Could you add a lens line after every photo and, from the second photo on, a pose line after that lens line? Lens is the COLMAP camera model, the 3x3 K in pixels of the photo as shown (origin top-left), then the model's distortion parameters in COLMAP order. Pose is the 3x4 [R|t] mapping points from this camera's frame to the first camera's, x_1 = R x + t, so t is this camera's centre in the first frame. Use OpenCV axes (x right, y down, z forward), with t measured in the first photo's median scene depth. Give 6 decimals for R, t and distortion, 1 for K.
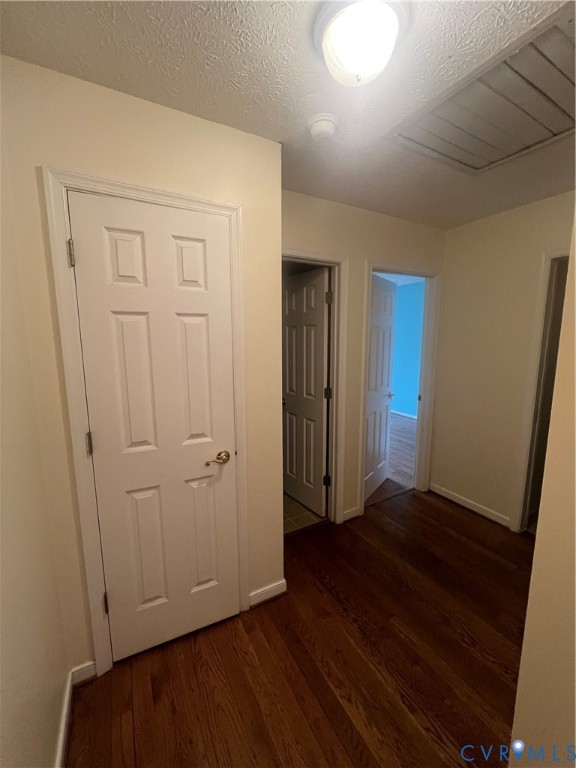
lens RADIAL K [[306.2, 0, 289.3], [0, 306.2, 379.0], [0, 0, 1]] dist [-0.007417, -0.000084]
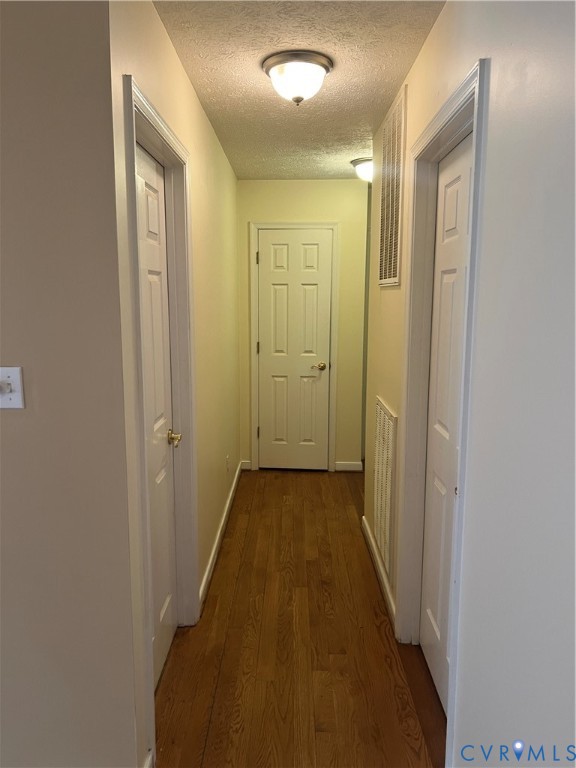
lens RADIAL K [[571.5, 0, 288.0], [0, 571.5, 384.6], [0, 0, 1]] dist [0.015939, -0.014509]
pose [[0.861722, 0.080525, -0.500950, 1.390136], [-0.077447, 0.996631, 0.026981, 0.320350], [0.501435, 0.015547, 0.865056, -2.107423]]
